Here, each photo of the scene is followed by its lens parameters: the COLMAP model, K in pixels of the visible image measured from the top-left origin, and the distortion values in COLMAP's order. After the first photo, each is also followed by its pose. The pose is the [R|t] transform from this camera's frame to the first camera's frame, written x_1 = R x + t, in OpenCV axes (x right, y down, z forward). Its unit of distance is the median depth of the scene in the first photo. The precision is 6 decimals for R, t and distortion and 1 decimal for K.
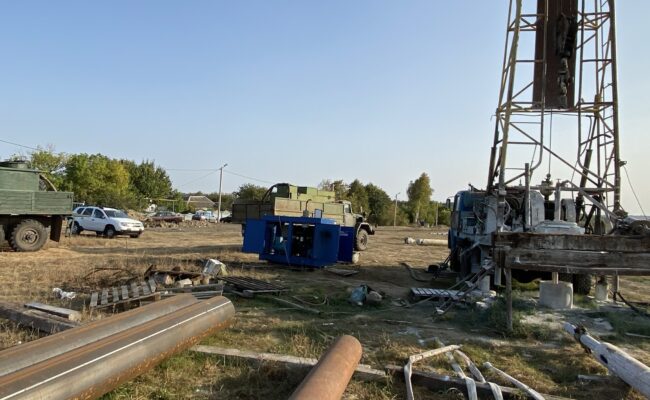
lens RADIAL K [[484.6, 0, 325.0], [0, 484.6, 200.0], [0, 0, 1]] dist [0.077491, -0.004419]
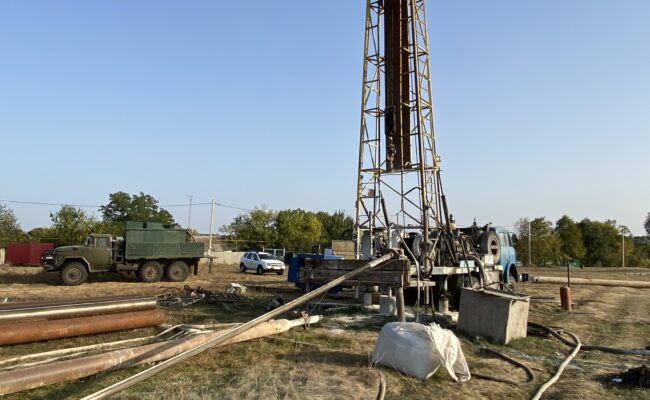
lens RADIAL K [[484.6, 0, 325.0], [0, 484.6, 200.0], [0, 0, 1]] dist [0.077491, -0.004419]
pose [[0.891326, -0.075379, -0.447053, 0.285720], [0.035727, 0.994693, -0.096485, 0.007537], [0.451954, 0.070028, 0.889288, -0.095328]]
